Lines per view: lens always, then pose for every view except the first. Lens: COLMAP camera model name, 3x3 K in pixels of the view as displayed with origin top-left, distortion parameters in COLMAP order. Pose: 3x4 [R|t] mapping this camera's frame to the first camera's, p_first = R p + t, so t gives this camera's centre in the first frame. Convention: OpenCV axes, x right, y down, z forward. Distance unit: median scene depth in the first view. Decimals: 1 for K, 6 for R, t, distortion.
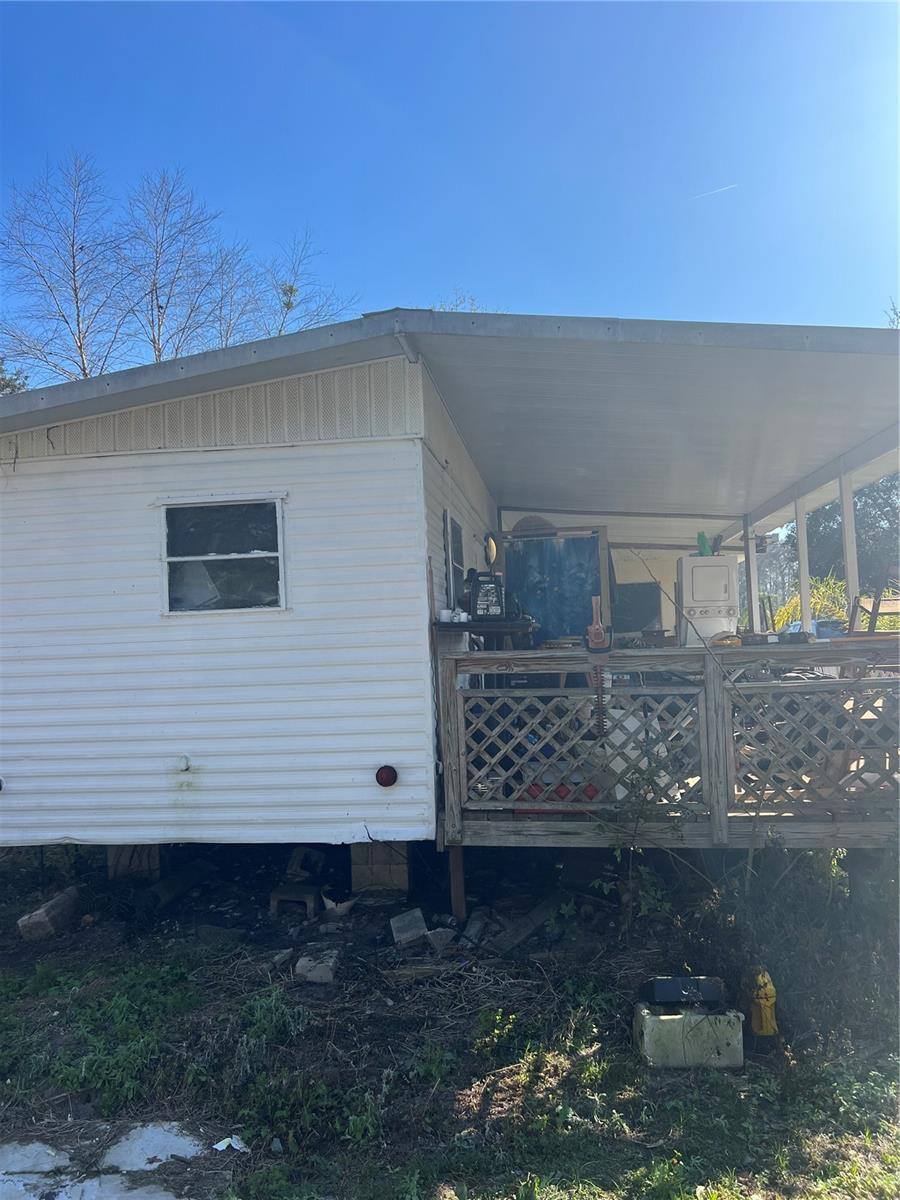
lens RADIAL K [[882.4, 0, 463.4], [0, 882.4, 607.0], [0, 0, 1]] dist [0.046034, -0.067080]
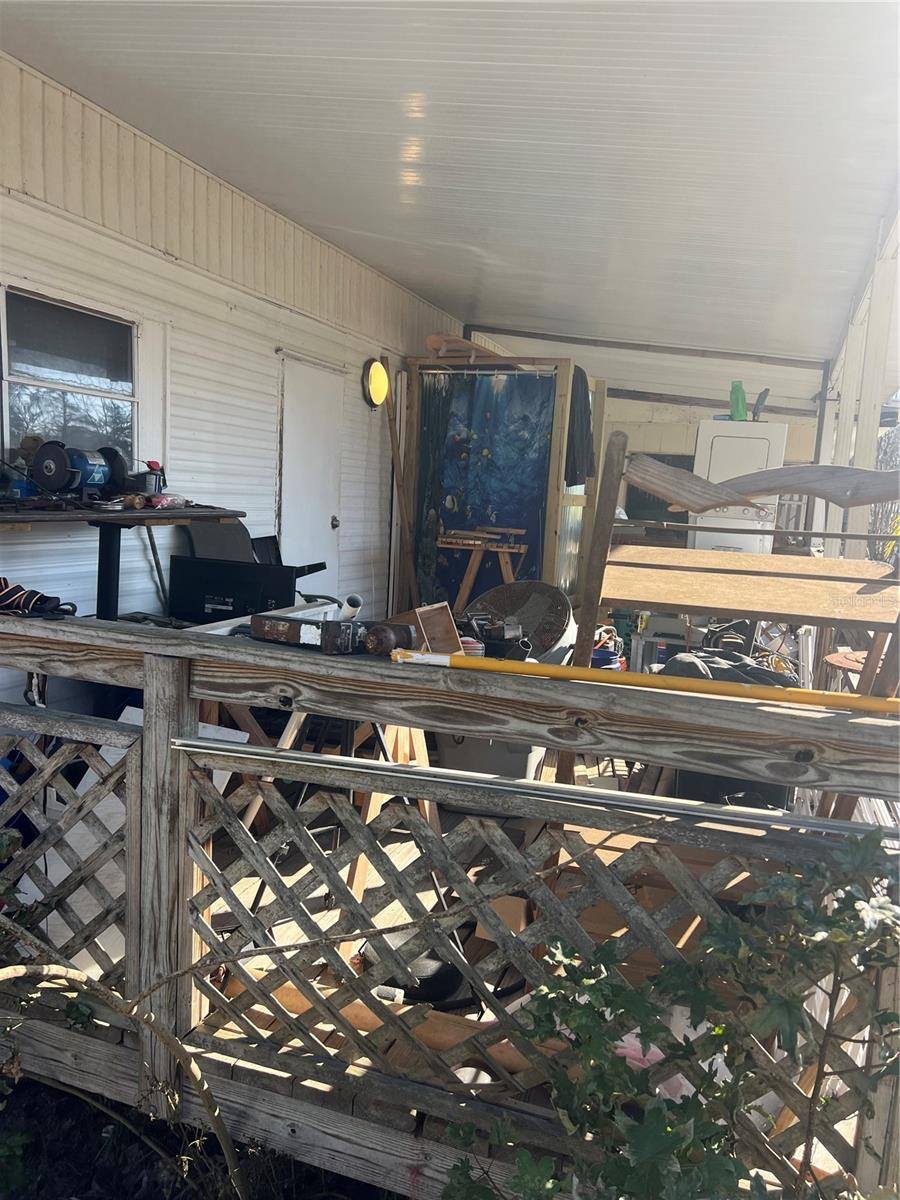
lens RADIAL K [[882.4, 0, 463.4], [0, 882.4, 607.0], [0, 0, 1]] dist [0.046034, -0.067080]
pose [[0.973873, 0.118814, -0.193533, 0.232819], [-0.085000, 0.980978, 0.174519, -0.020672], [0.210587, -0.153509, 0.965447, 0.328120]]
